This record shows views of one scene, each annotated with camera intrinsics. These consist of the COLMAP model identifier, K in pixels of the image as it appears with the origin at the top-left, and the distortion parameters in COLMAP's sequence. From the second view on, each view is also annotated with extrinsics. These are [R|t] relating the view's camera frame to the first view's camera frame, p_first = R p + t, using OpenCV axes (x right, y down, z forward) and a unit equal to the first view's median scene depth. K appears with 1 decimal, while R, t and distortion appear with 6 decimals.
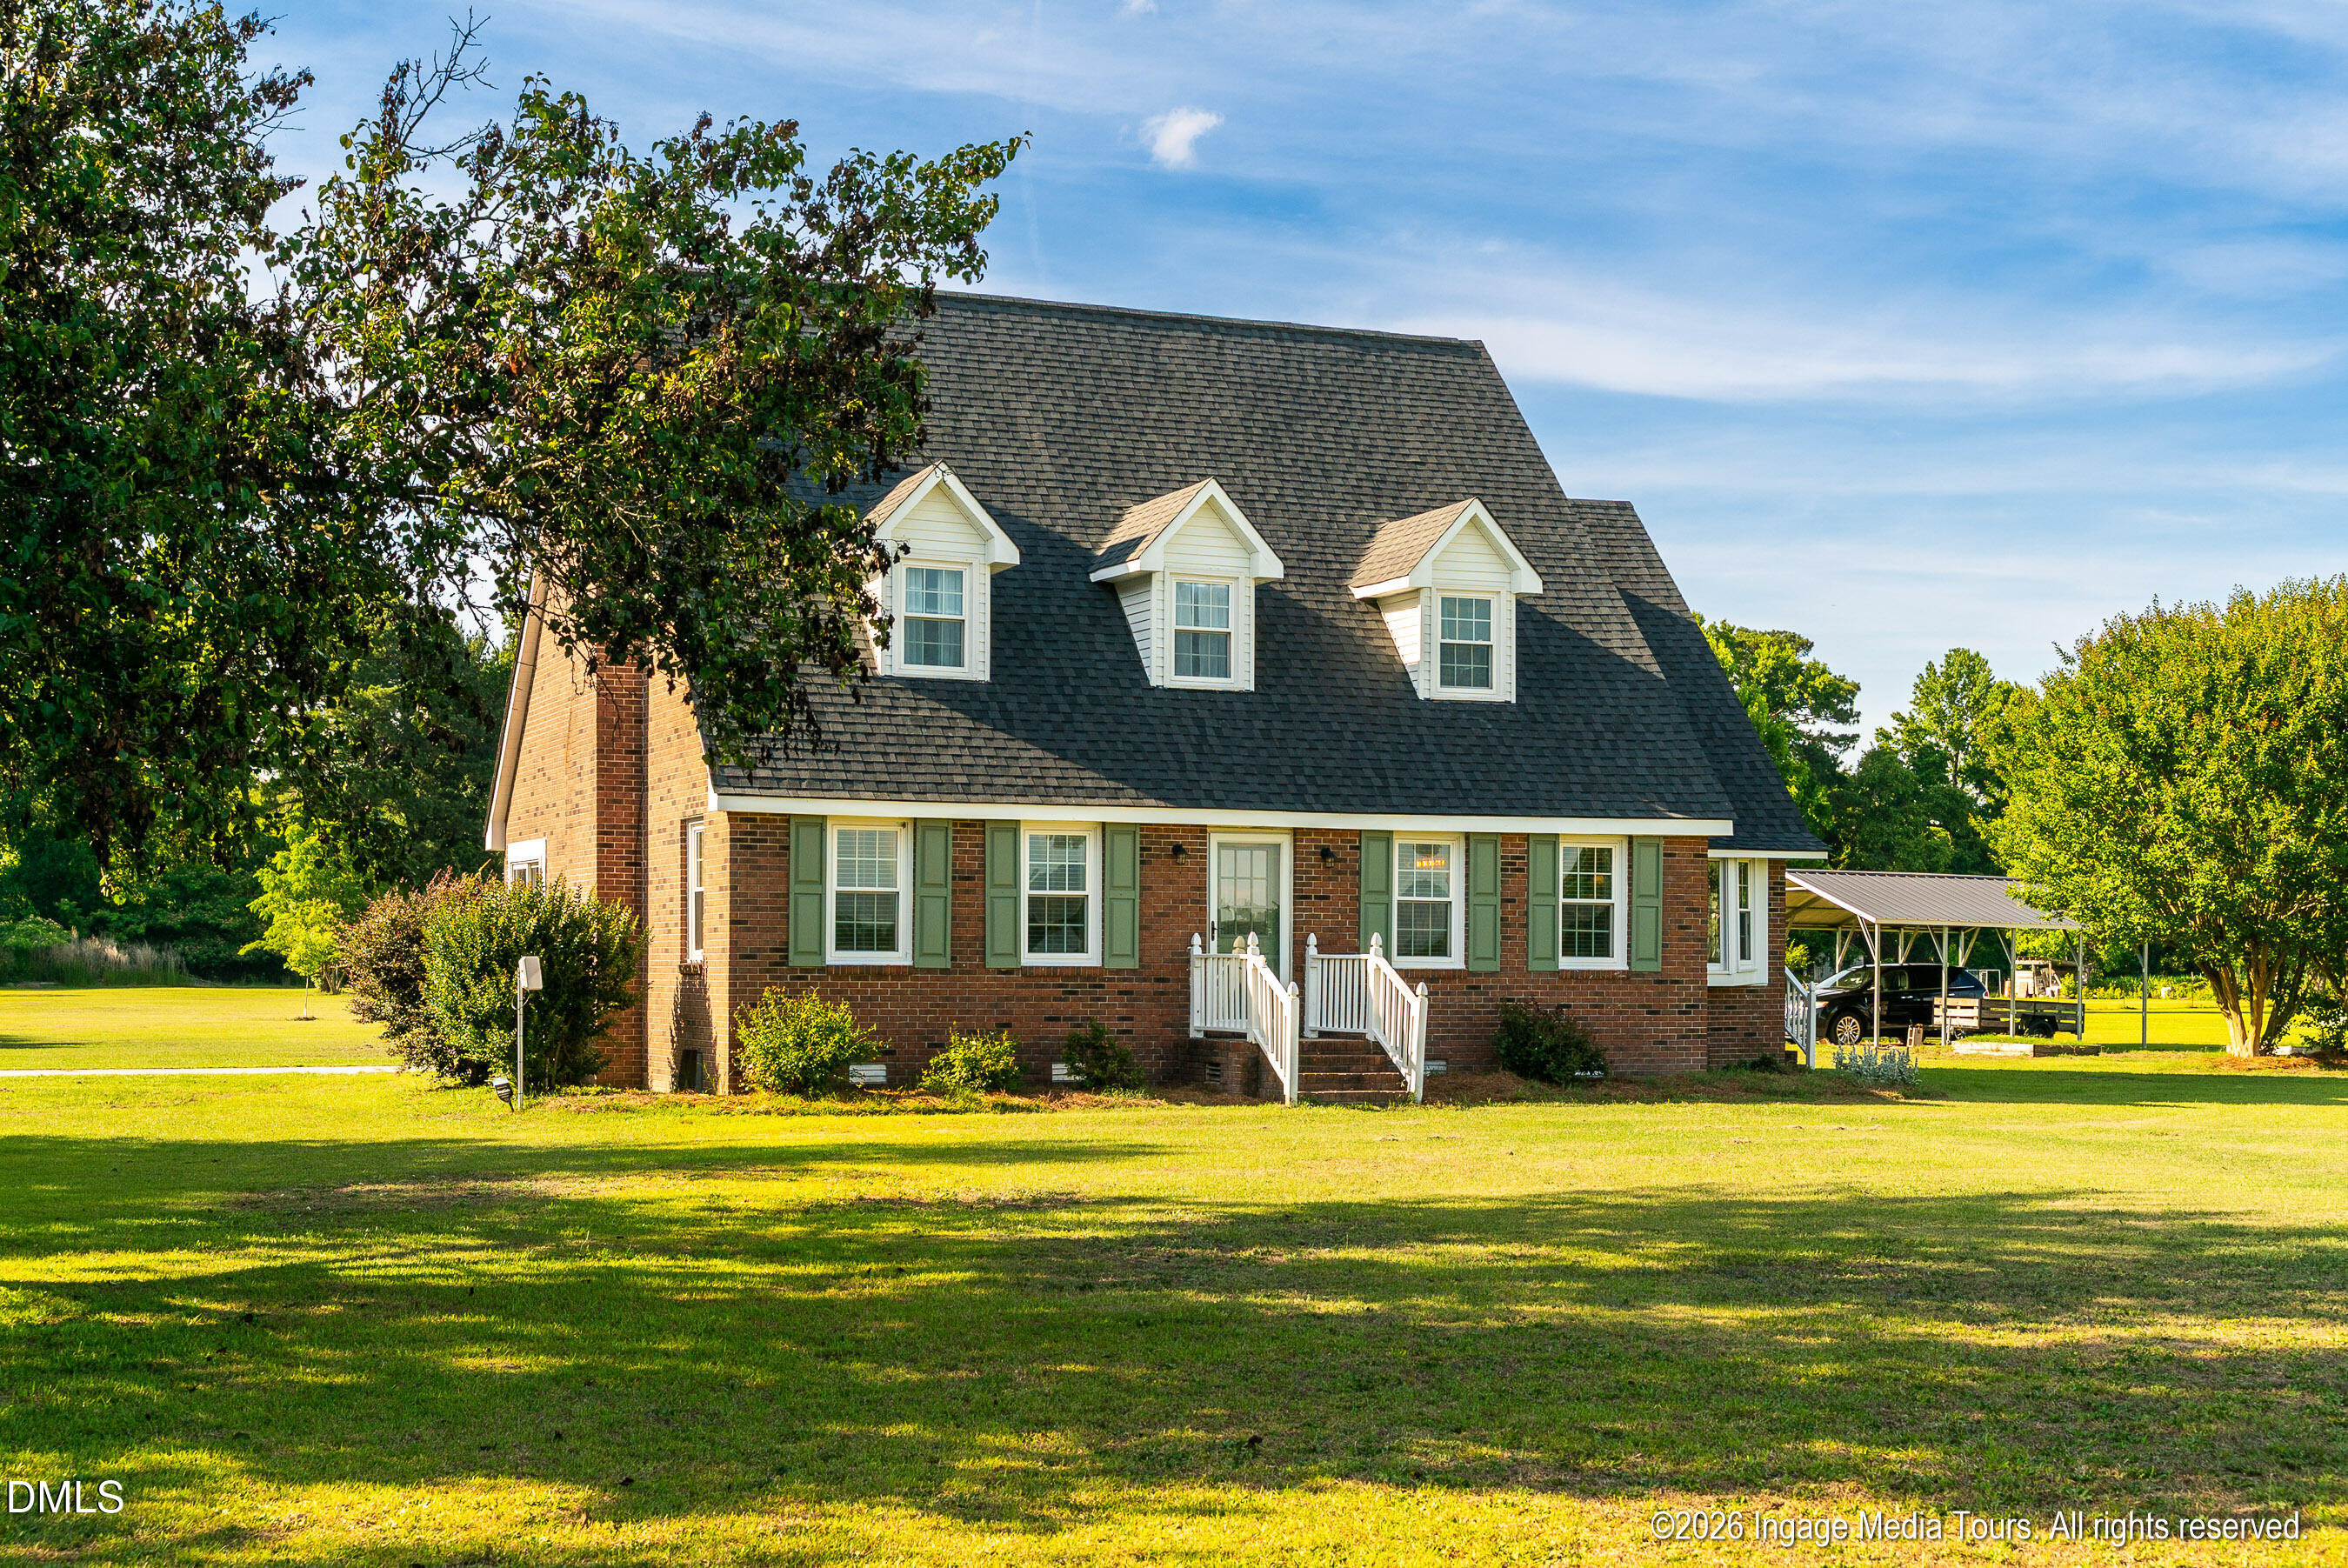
lens RADIAL K [[3159.2, 0, 1185.4], [0, 3159.2, 884.4], [0, 0, 1]] dist [0.018974, 0.000000]
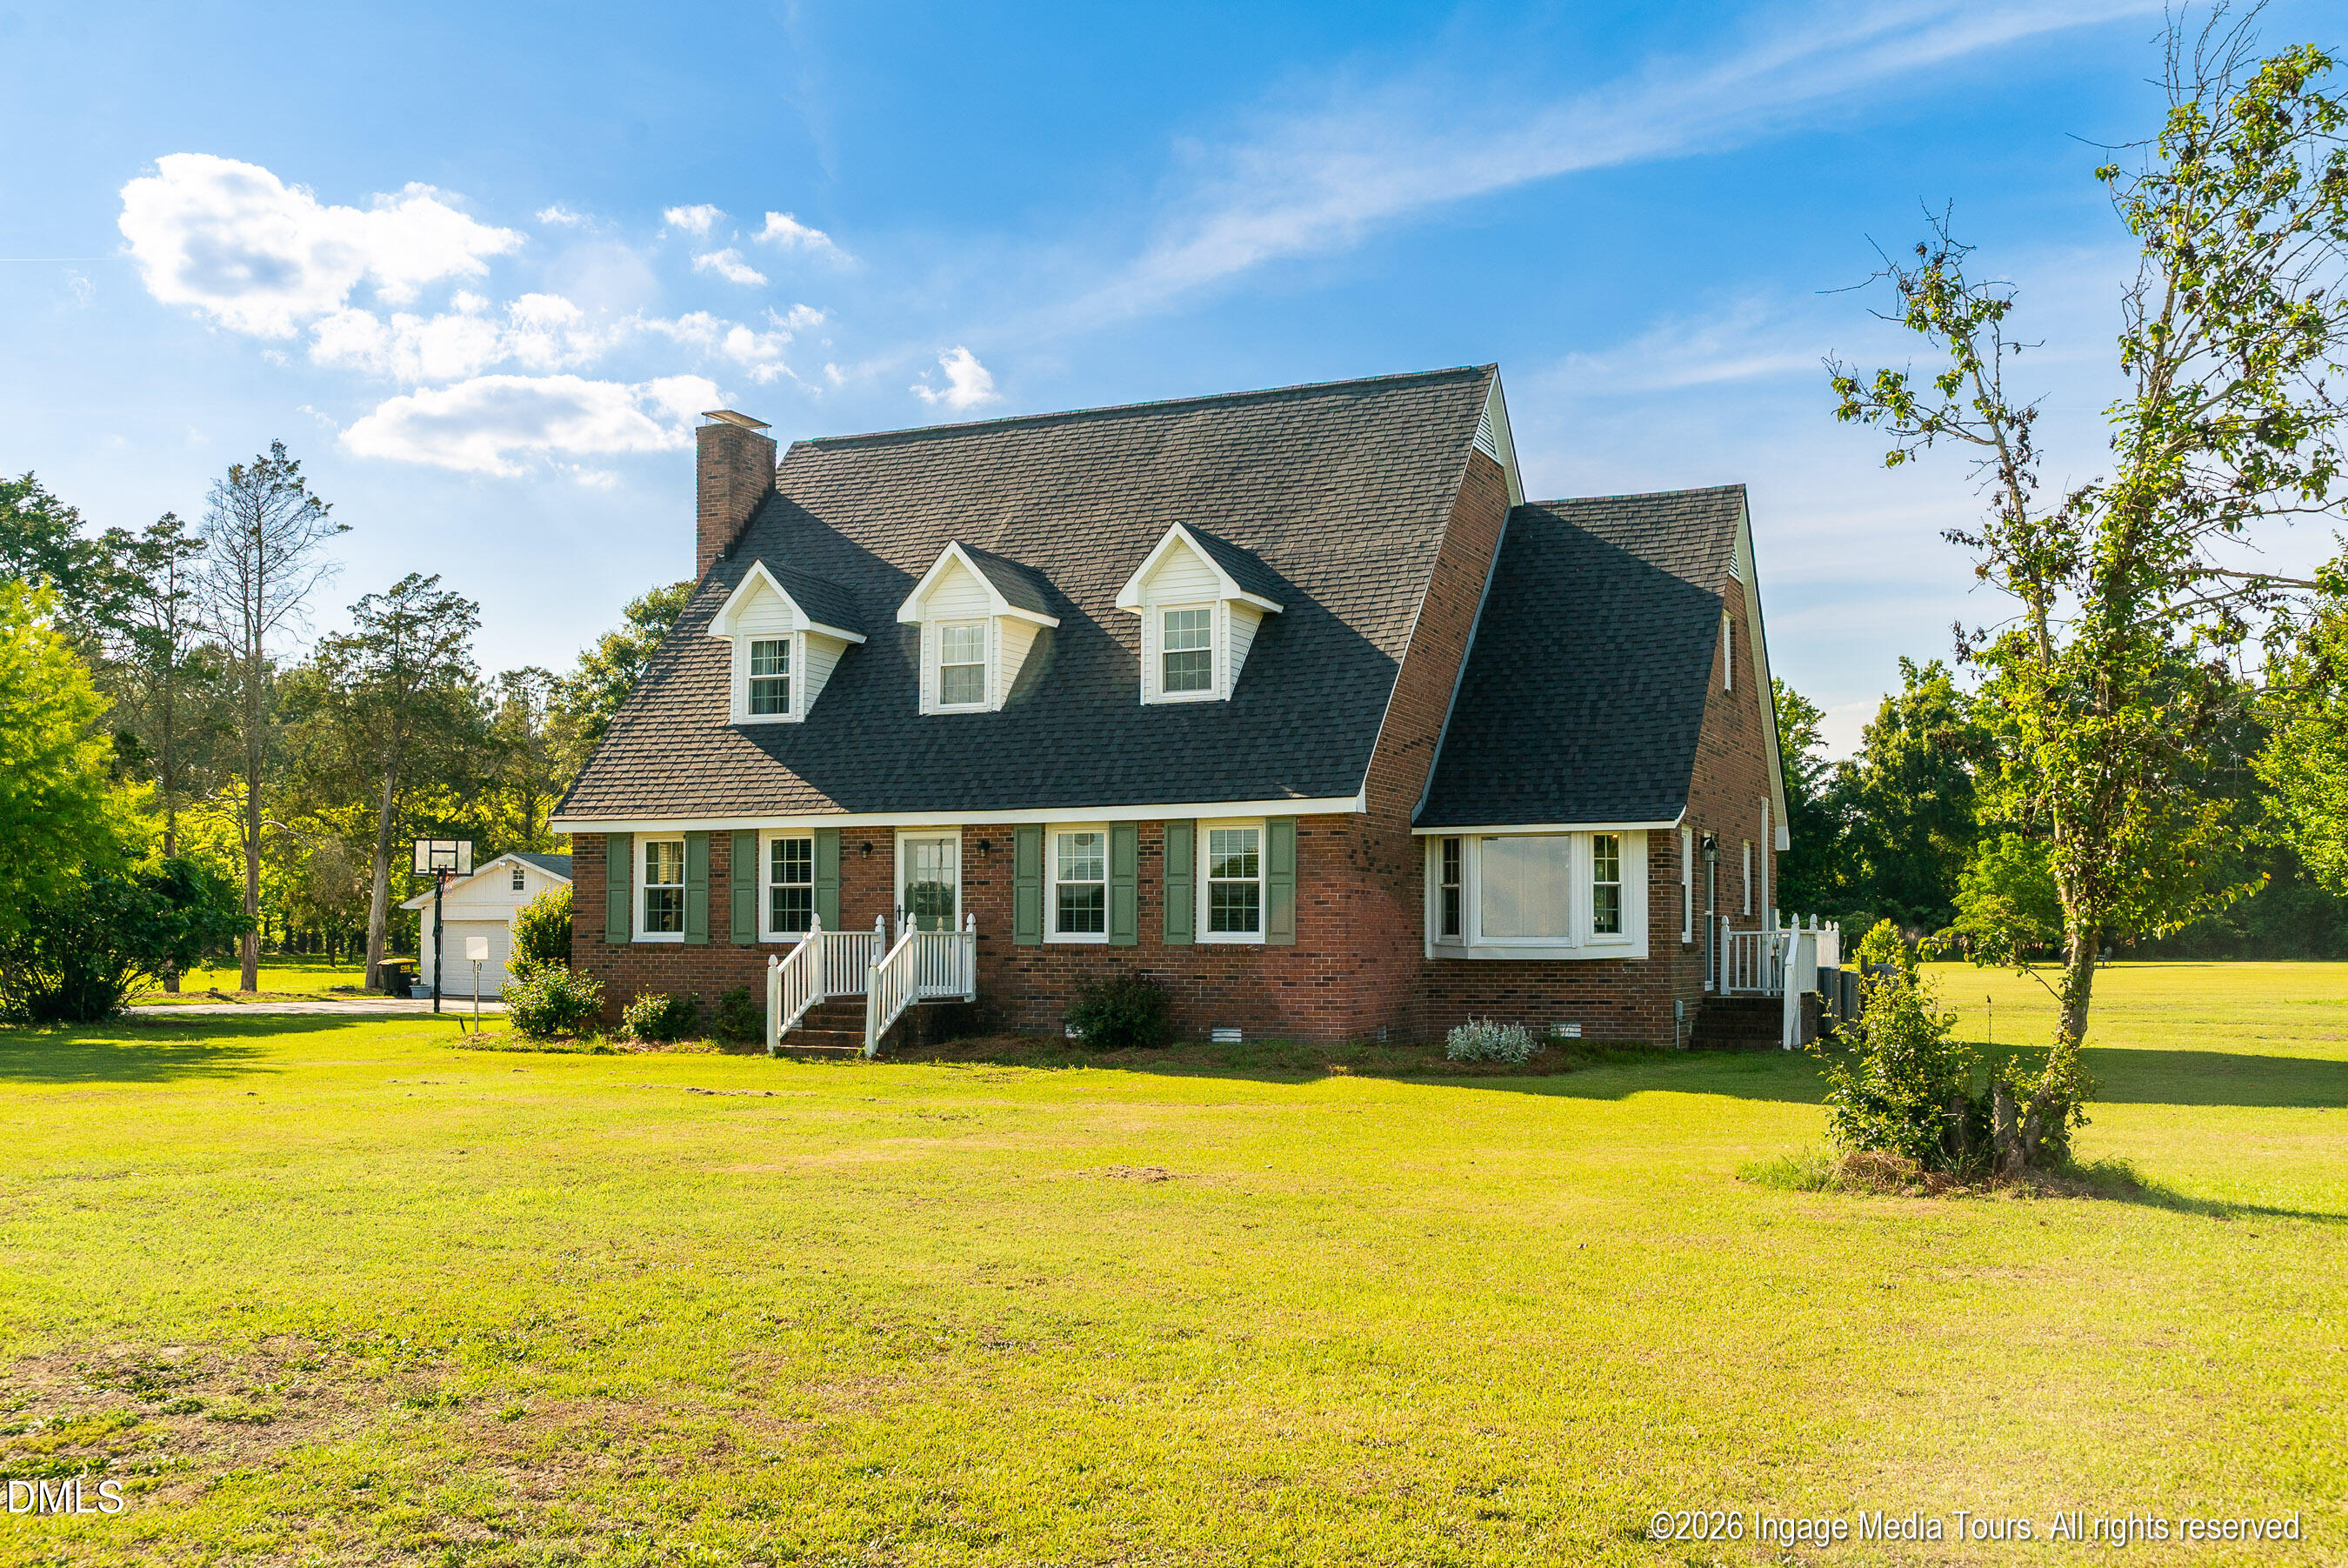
lens RADIAL K [[2172.2, 0, 1172.6], [0, 2172.2, 791.5], [0, 0, 1]] dist [0.018954, 0.000000]
pose [[0.657550, -0.056876, -0.751261, 0.586953], [0.020521, 0.998129, -0.057605, 0.015344], [0.753131, 0.022461, 0.657486, 0.437416]]
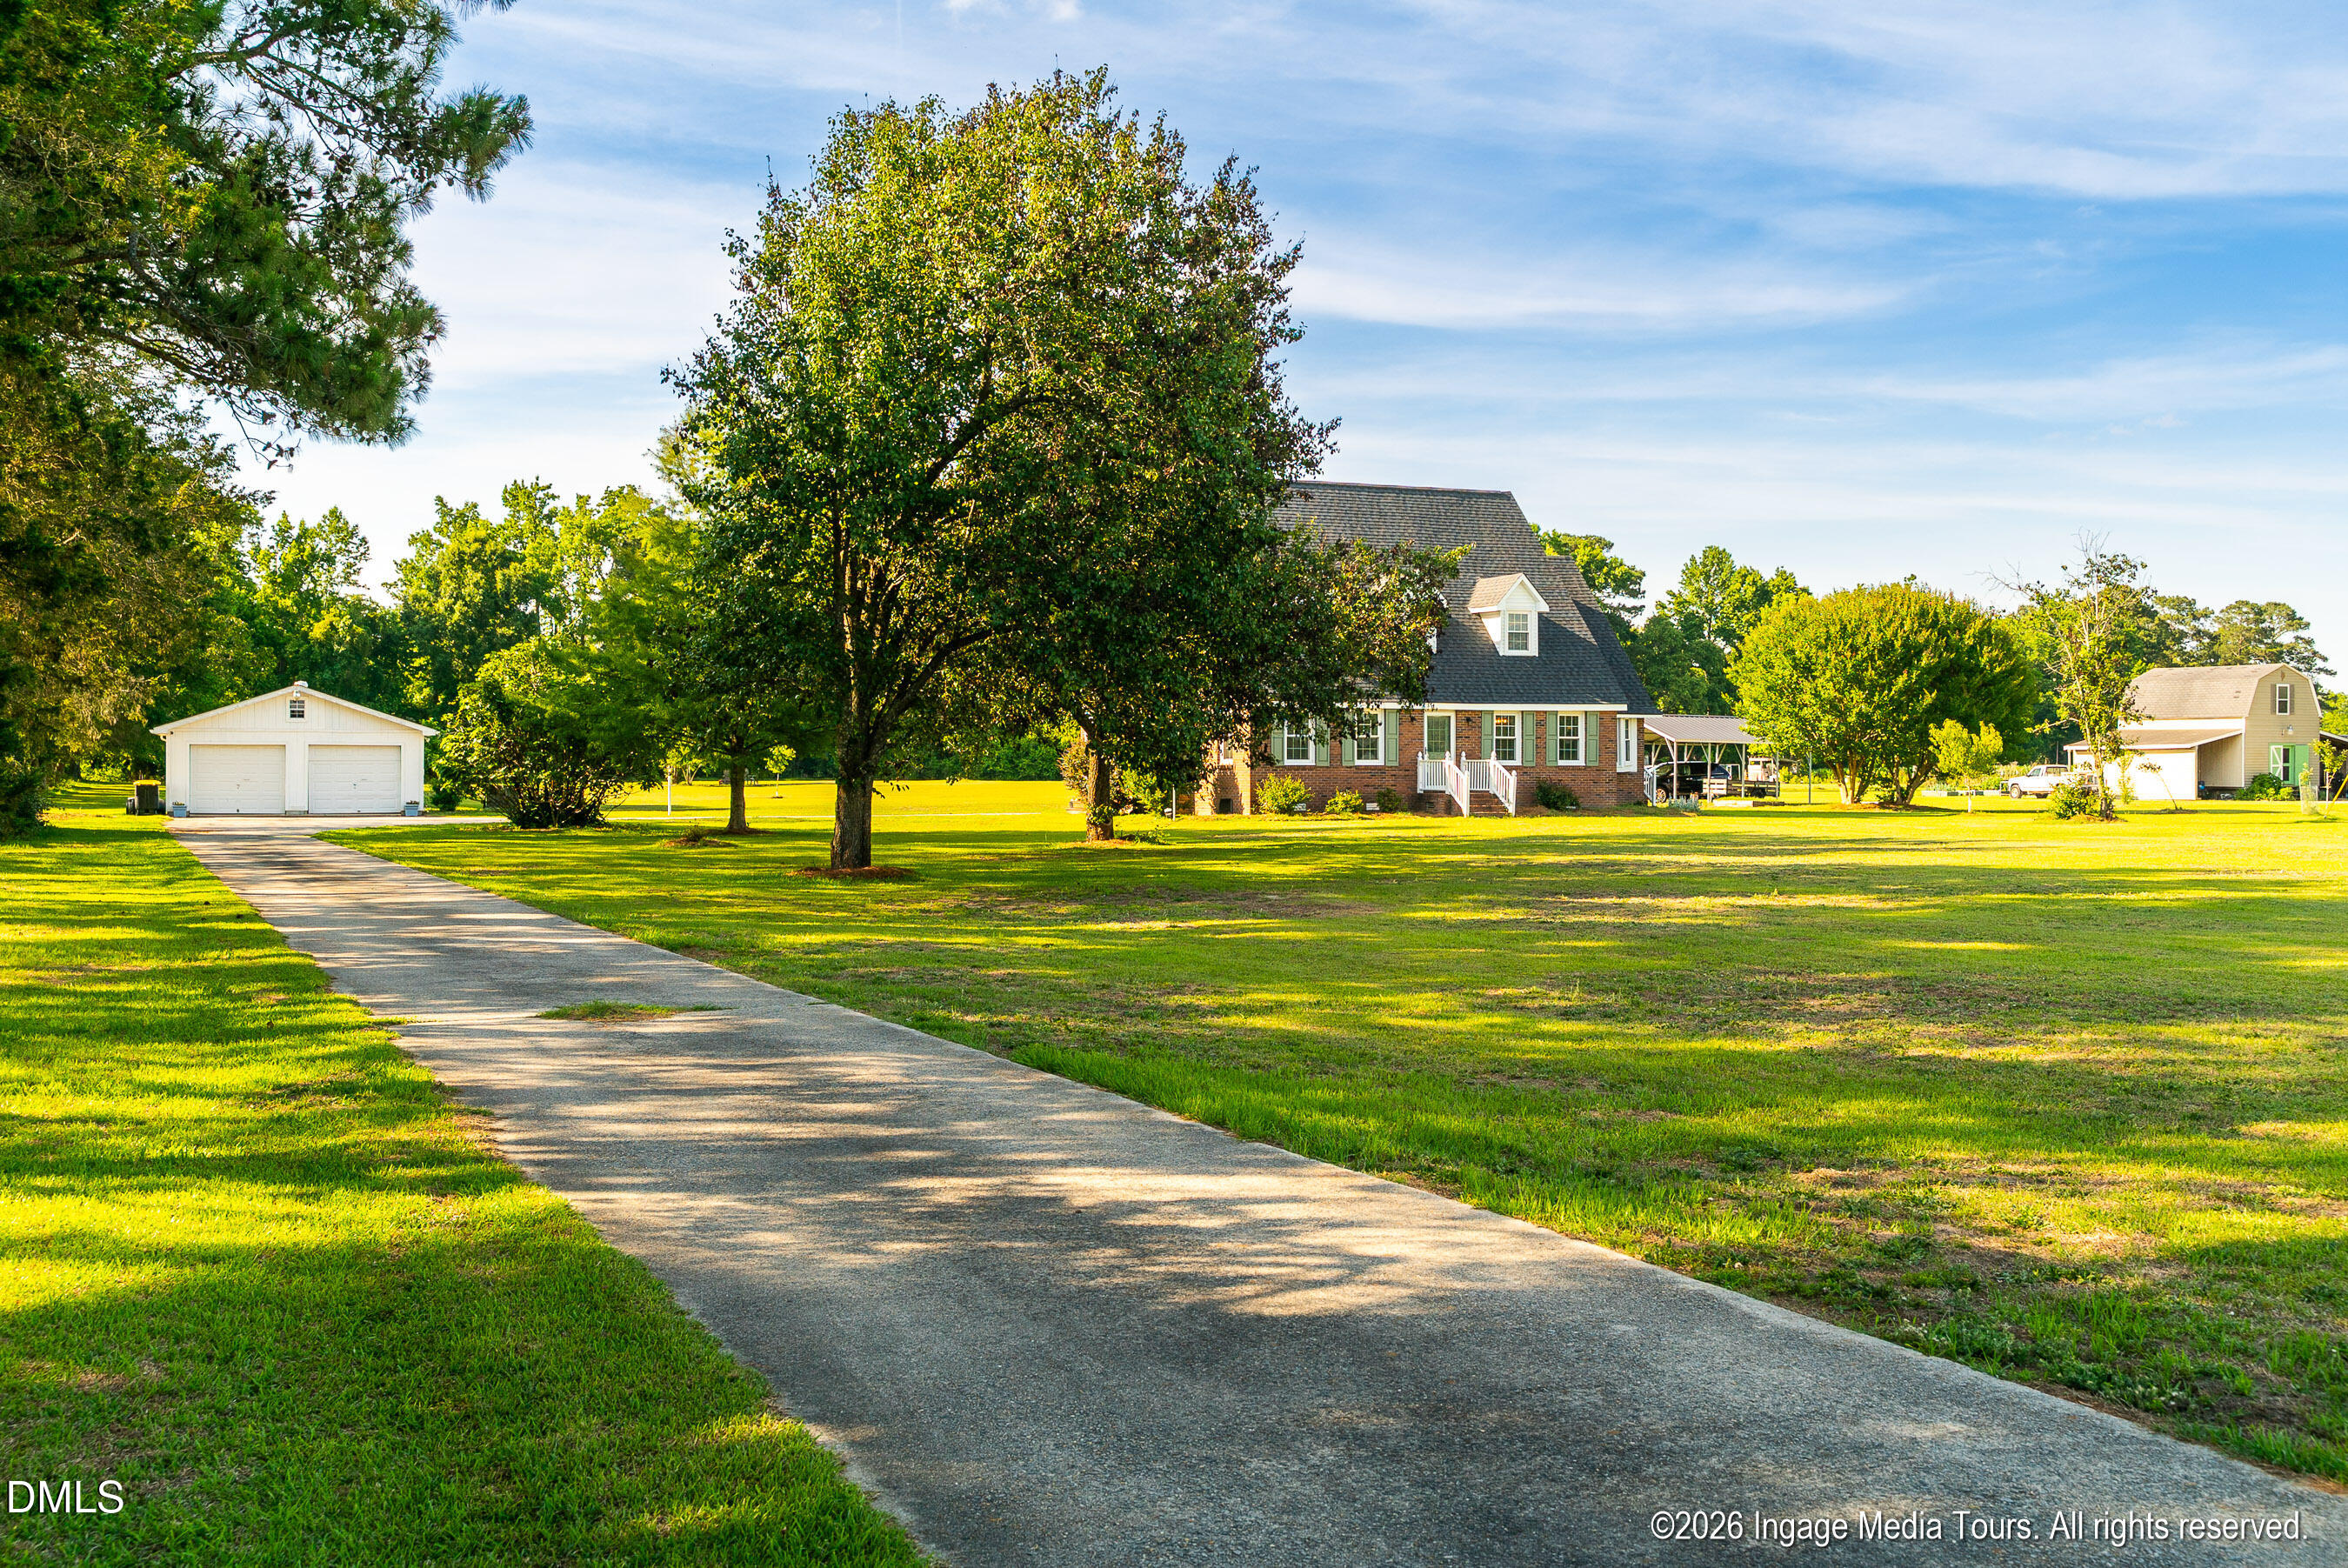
lens RADIAL K [[2418.7, 0, 1182.2], [0, 2418.7, 732.0], [0, 0, 1]] dist [-0.007111, 0.000000]
pose [[0.999681, -0.005118, 0.024713, -0.193666], [0.004823, 0.999916, 0.011993, -0.020250], [-0.024772, -0.011870, 0.999623, -0.769695]]
